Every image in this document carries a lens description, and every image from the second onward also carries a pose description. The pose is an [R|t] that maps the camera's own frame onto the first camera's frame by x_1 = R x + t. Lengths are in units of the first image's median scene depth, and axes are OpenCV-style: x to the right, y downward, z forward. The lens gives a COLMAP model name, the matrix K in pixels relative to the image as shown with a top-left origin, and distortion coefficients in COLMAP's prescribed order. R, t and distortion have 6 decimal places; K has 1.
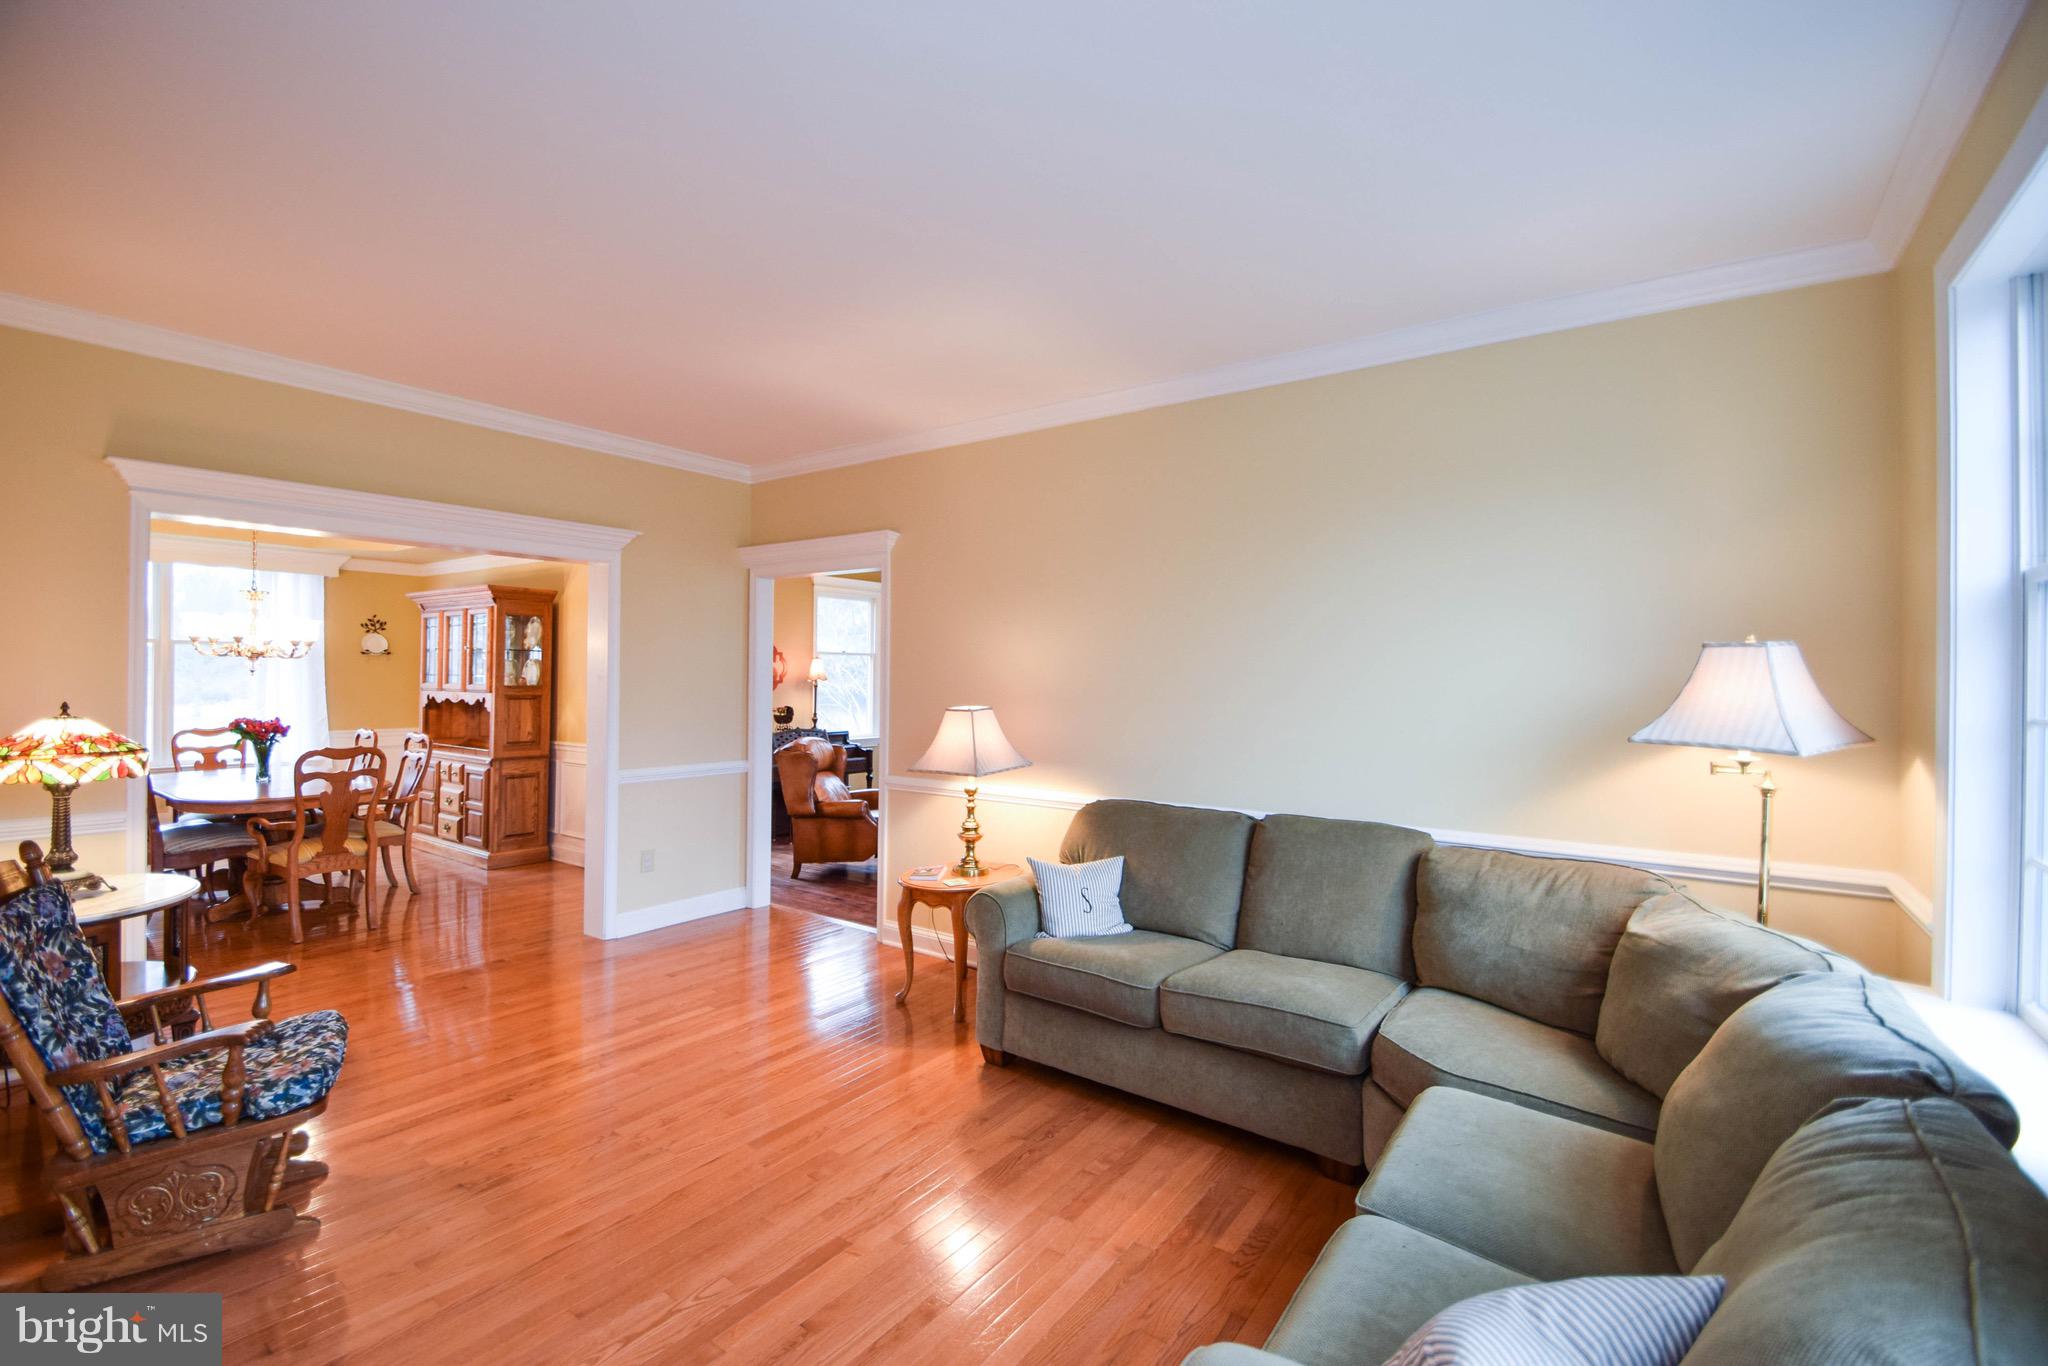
lens RADIAL K [[901.4, 0, 1022.7], [0, 901.4, 669.7], [0, 0, 1]] dist [0.002763, -0.006342]
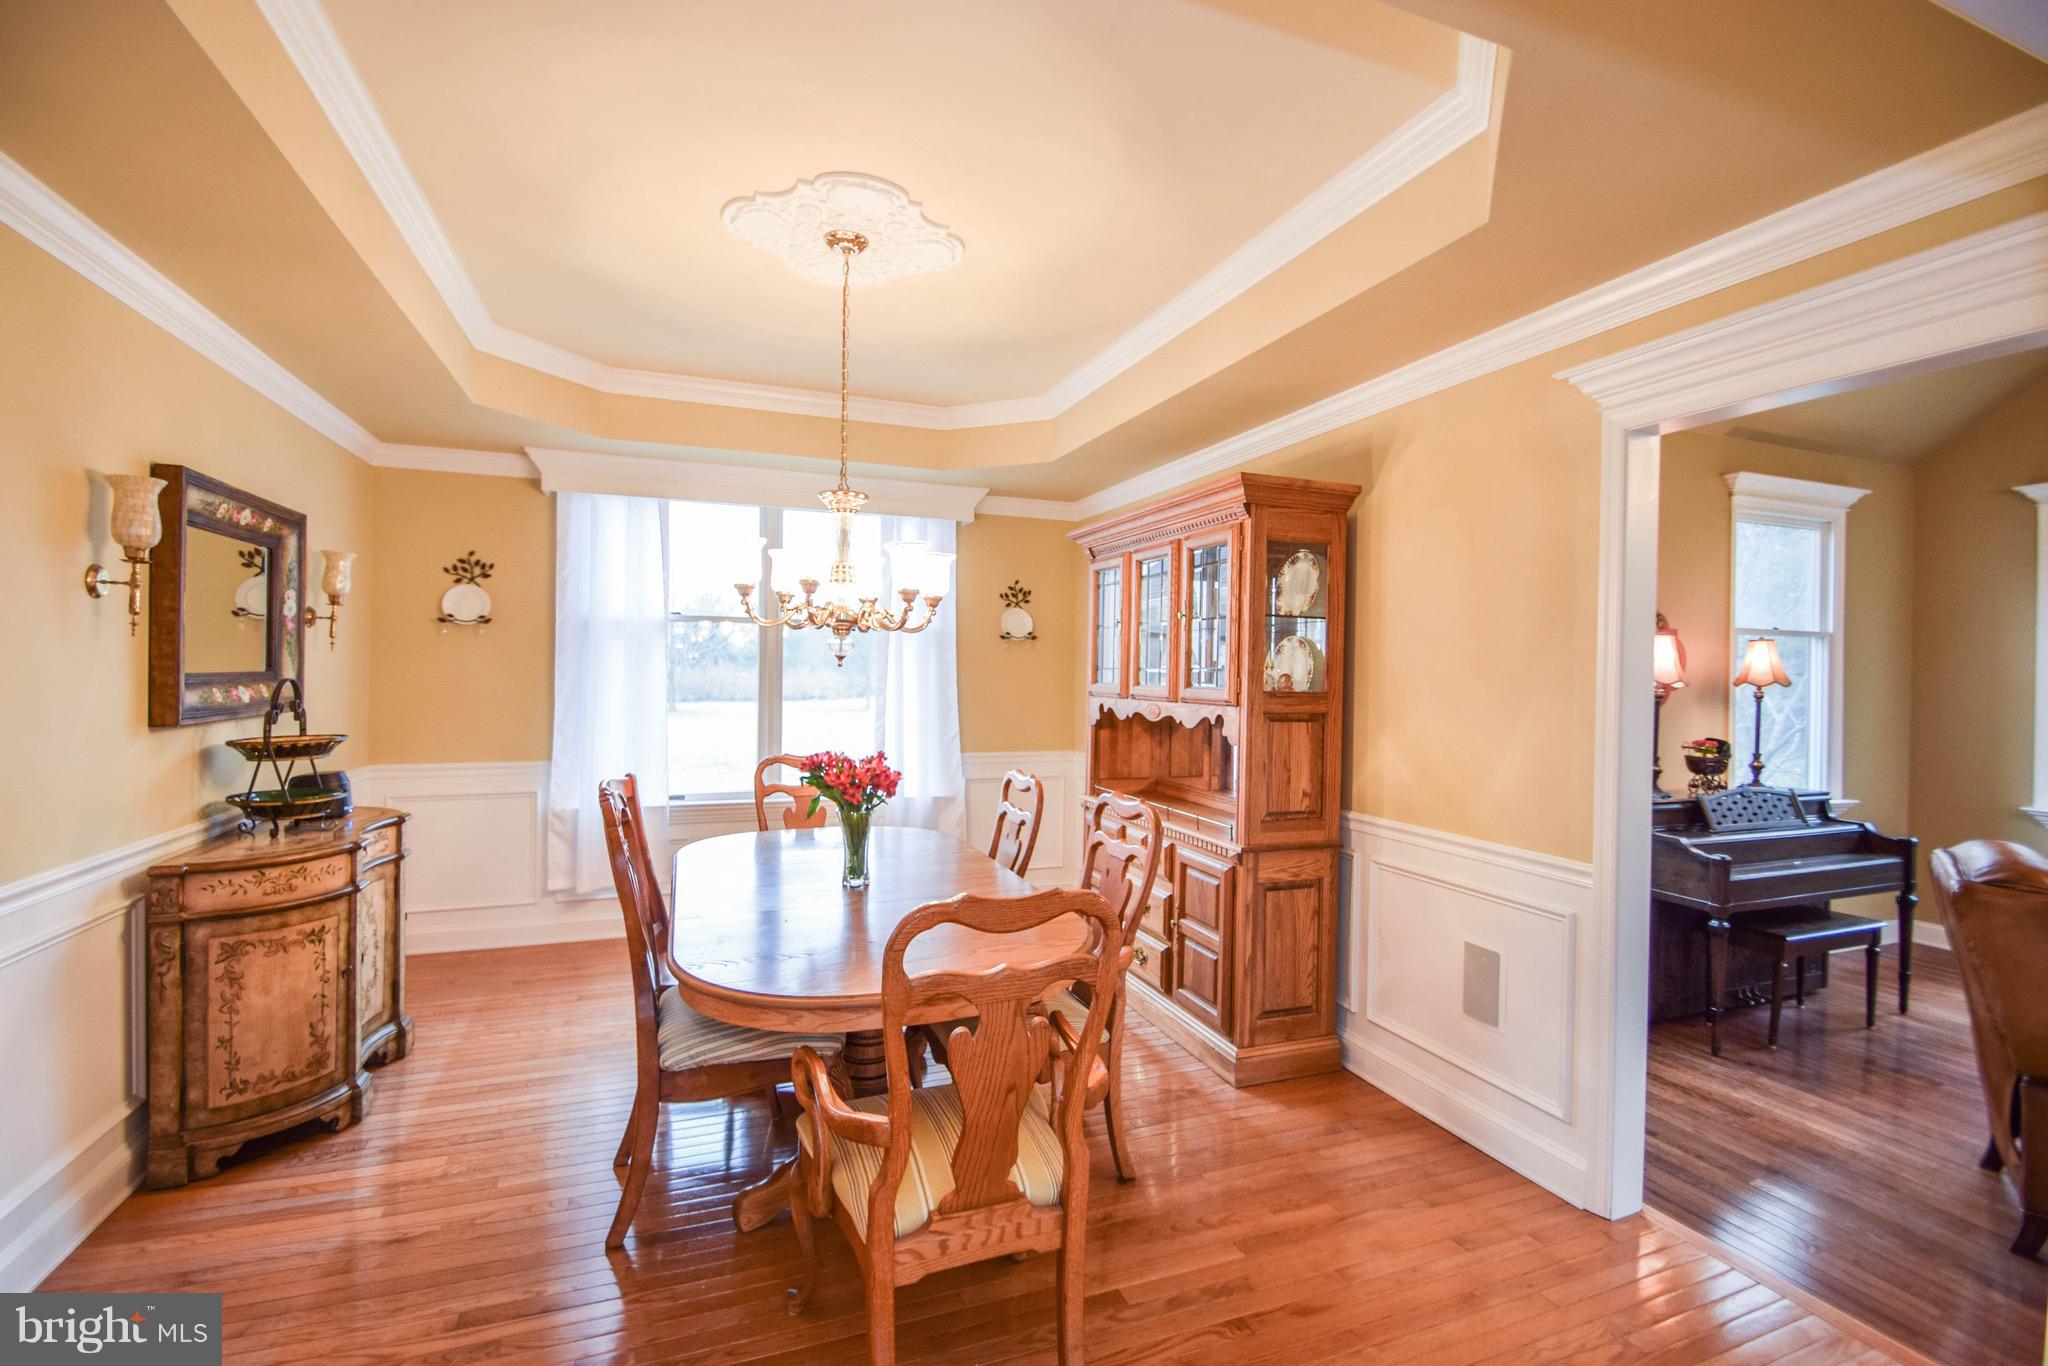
lens RADIAL K [[901.4, 0, 1020.2], [0, 901.4, 666.9], [0, 0, 1]] dist [0.002763, -0.006342]
pose [[0.833120, 0.001599, -0.553091, -0.411709], [-0.004185, 0.999985, -0.003412, 0.006839], [0.553077, 0.005157, 0.833114, 0.527750]]
